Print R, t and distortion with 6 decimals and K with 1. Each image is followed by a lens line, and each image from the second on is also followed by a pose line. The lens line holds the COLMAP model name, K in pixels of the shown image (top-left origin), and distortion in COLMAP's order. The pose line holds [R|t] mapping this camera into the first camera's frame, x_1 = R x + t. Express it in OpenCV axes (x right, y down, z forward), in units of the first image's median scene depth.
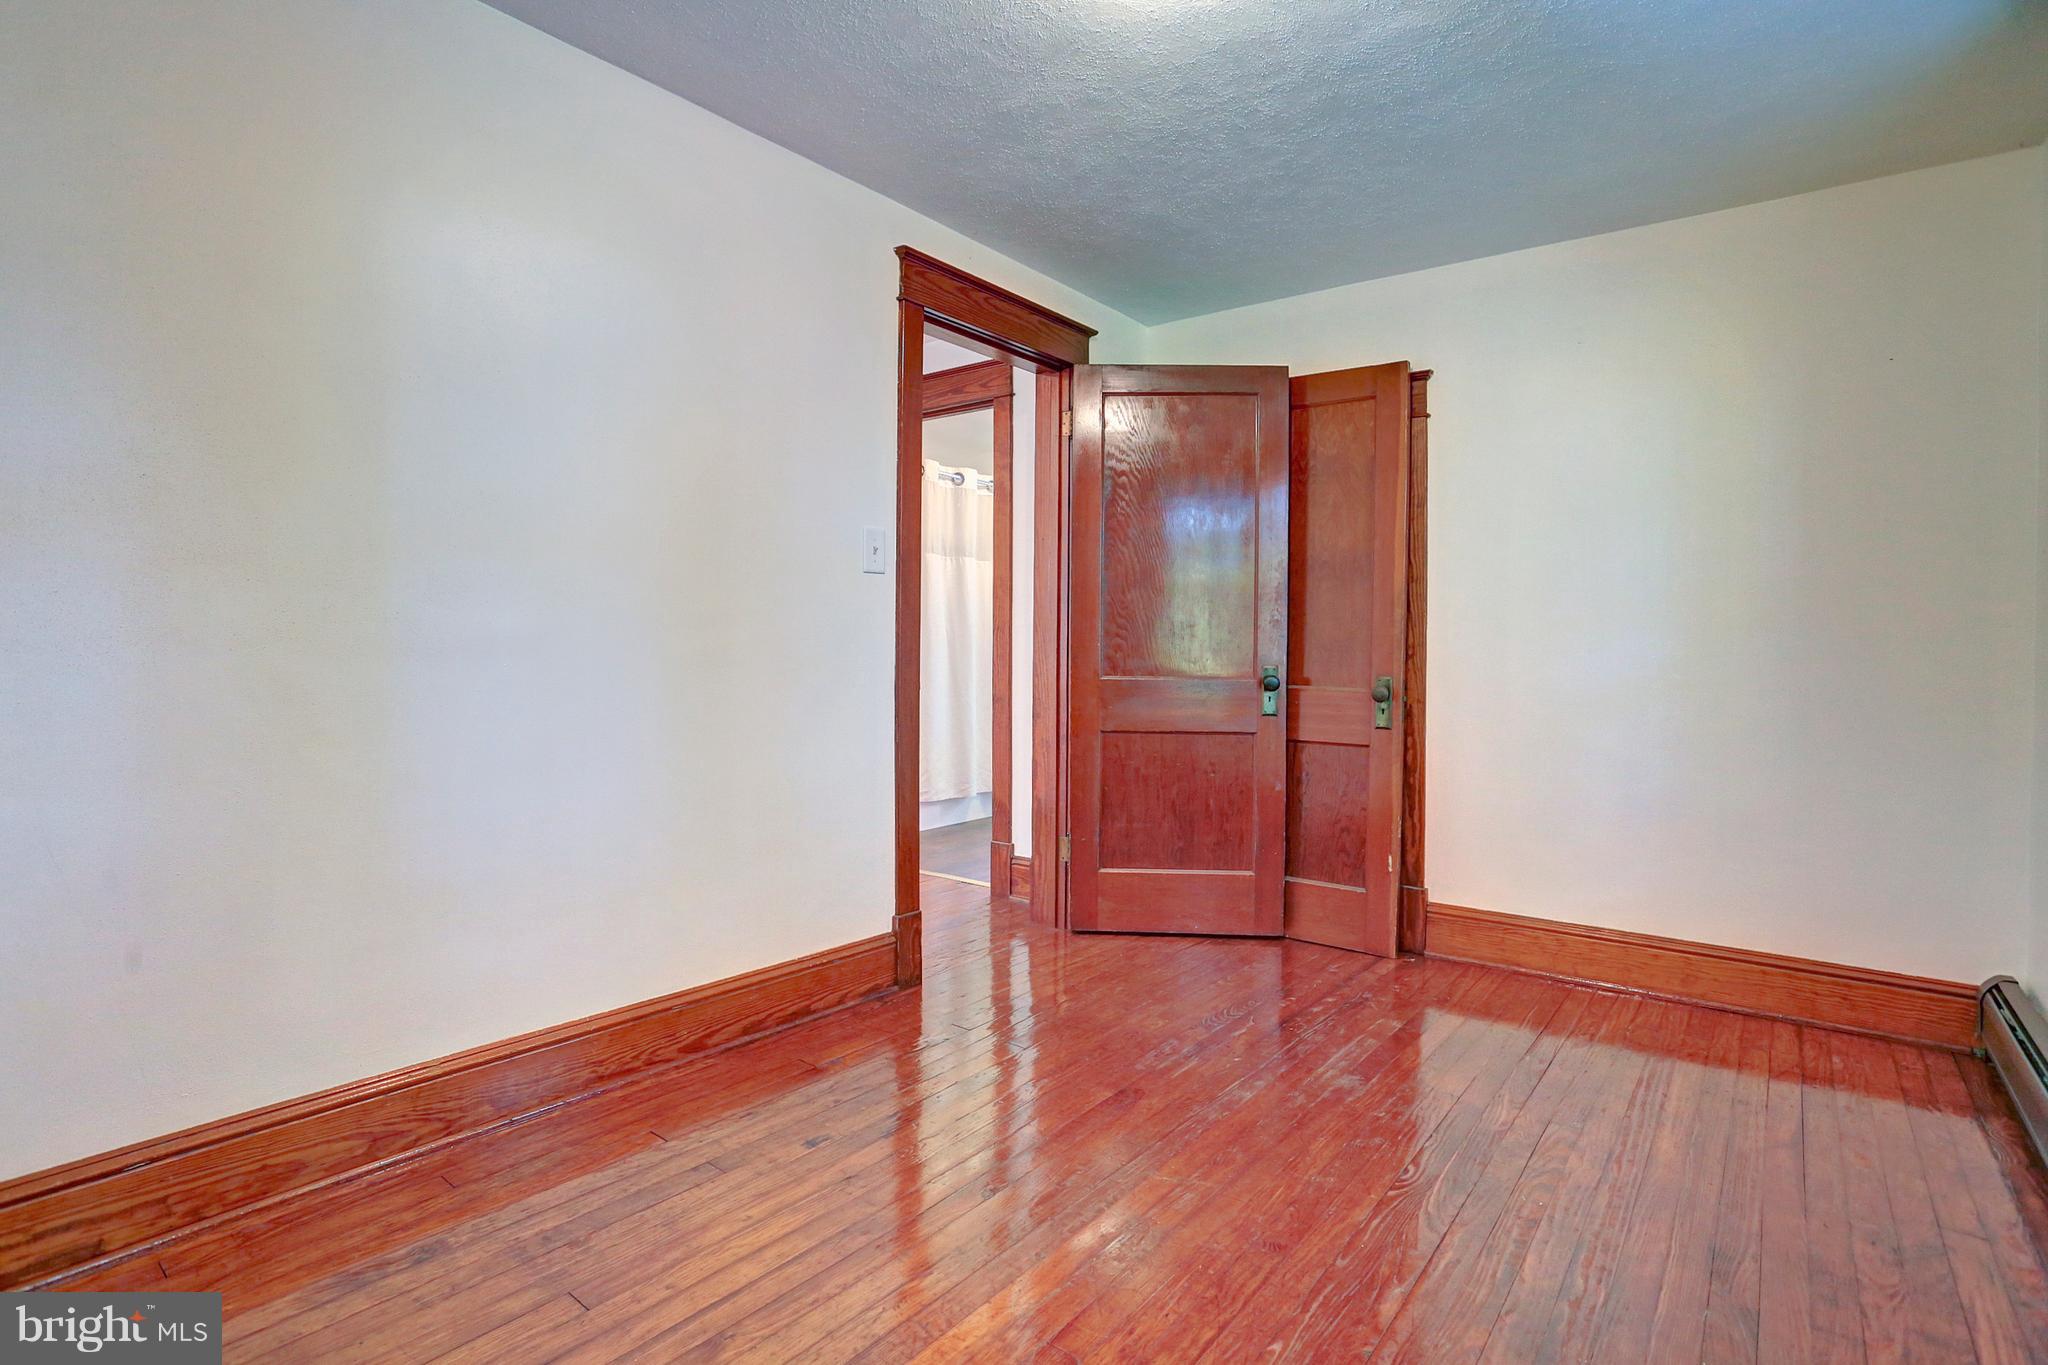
lens RADIAL K [[1033.3, 0, 1020.8], [0, 1033.3, 682.5], [0, 0, 1]] dist [-0.049551, 0.022597]
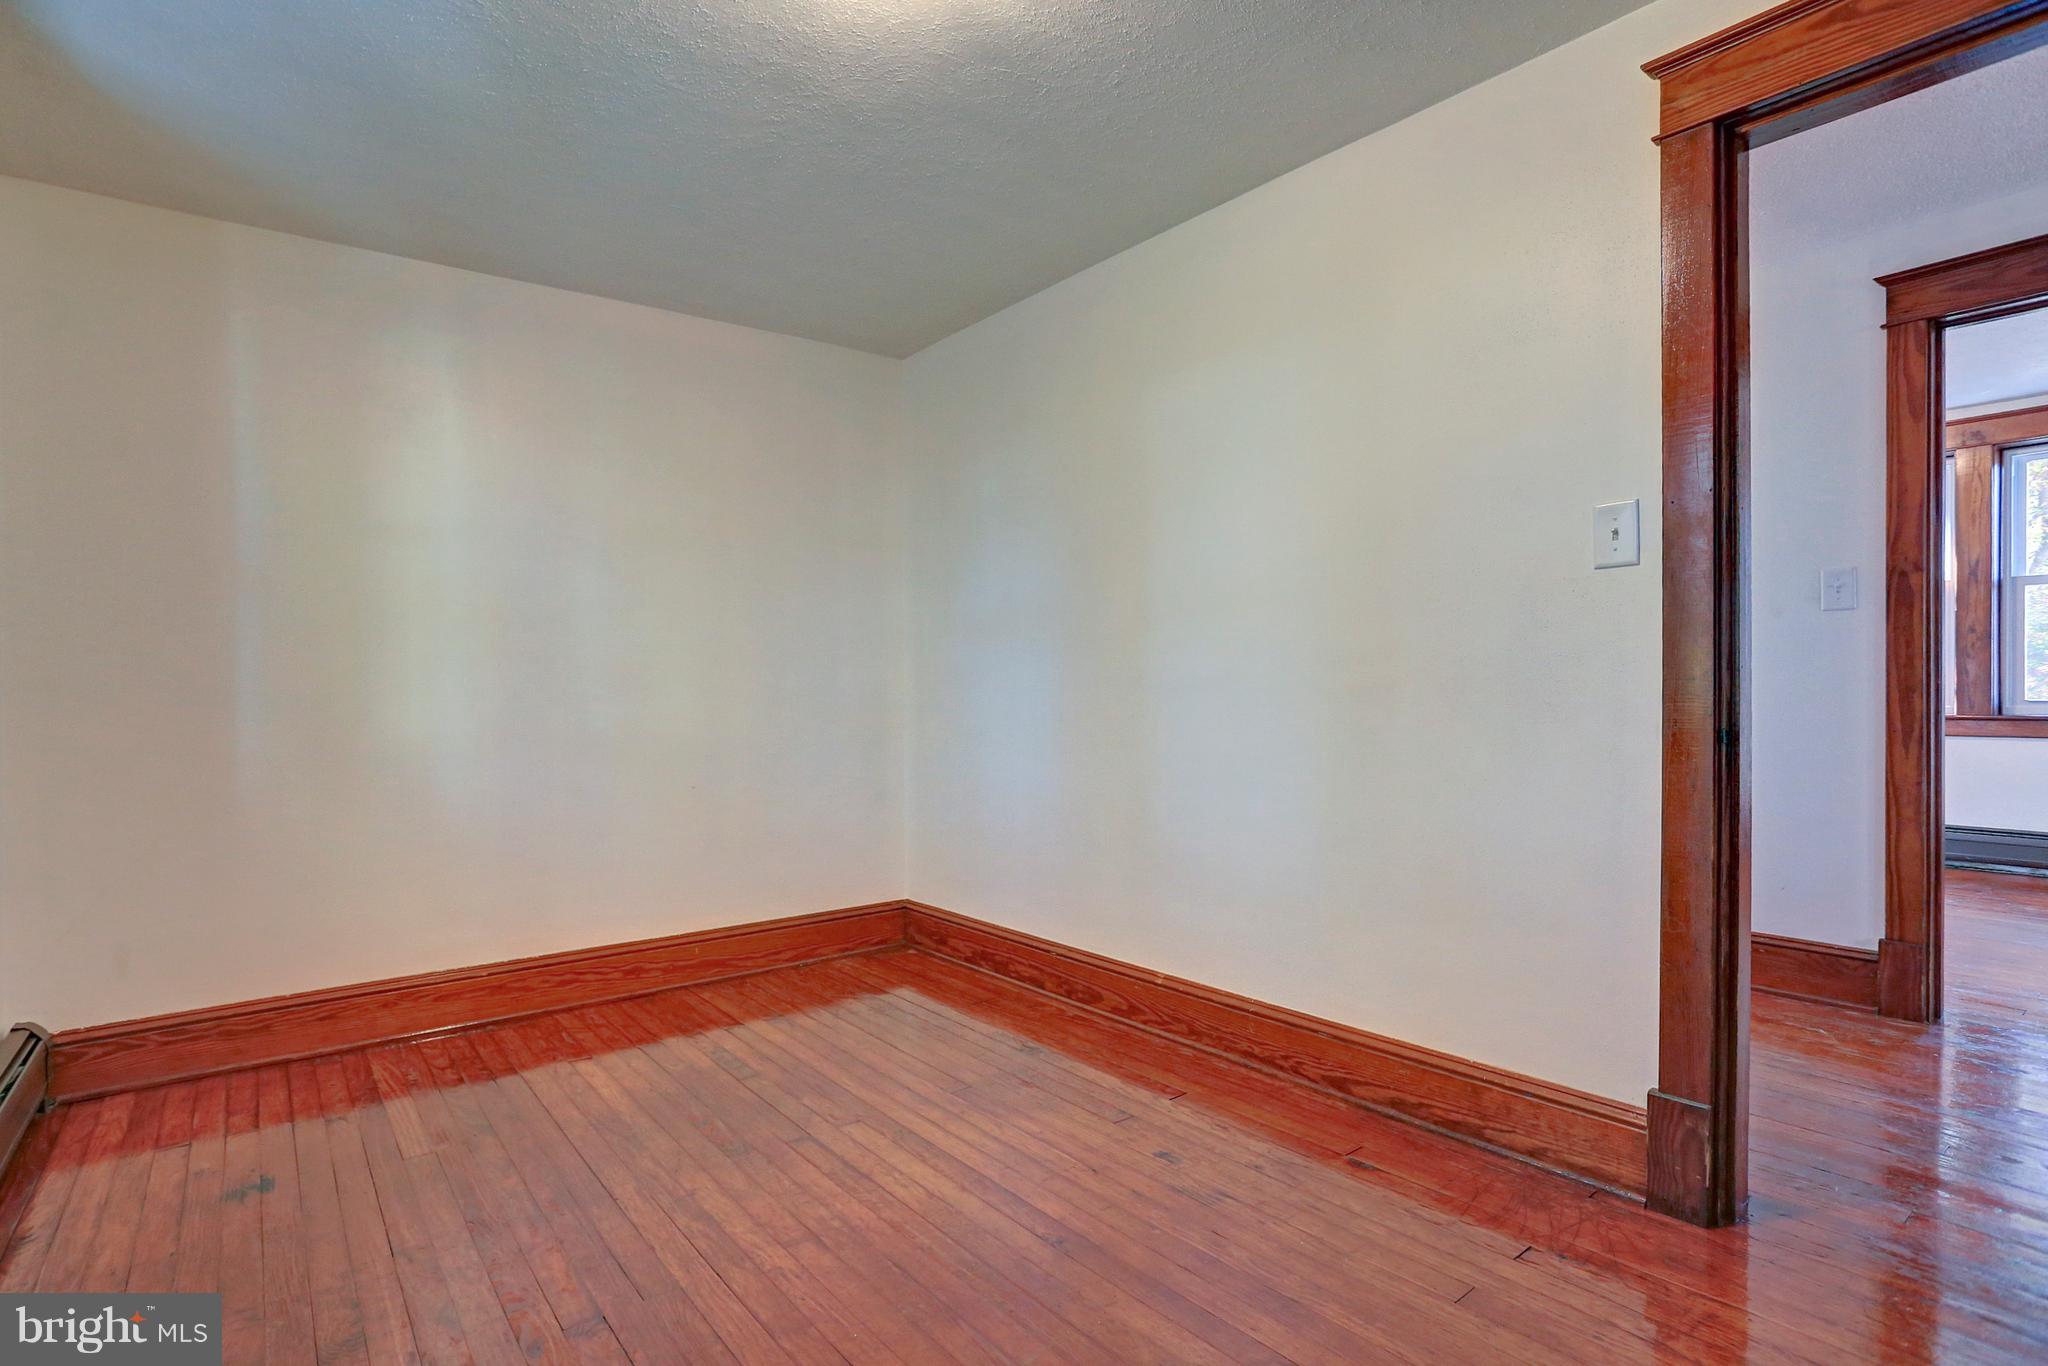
lens RADIAL K [[1033.3, 0, 1022.3], [0, 1033.3, 684.4], [0, 0, 1]] dist [-0.049551, 0.022597]
pose [[-0.227590, -0.013600, -0.973662, 0.721205], [-0.025527, 0.999642, -0.007996, -0.015187], [0.973422, 0.023035, -0.227856, 0.919709]]
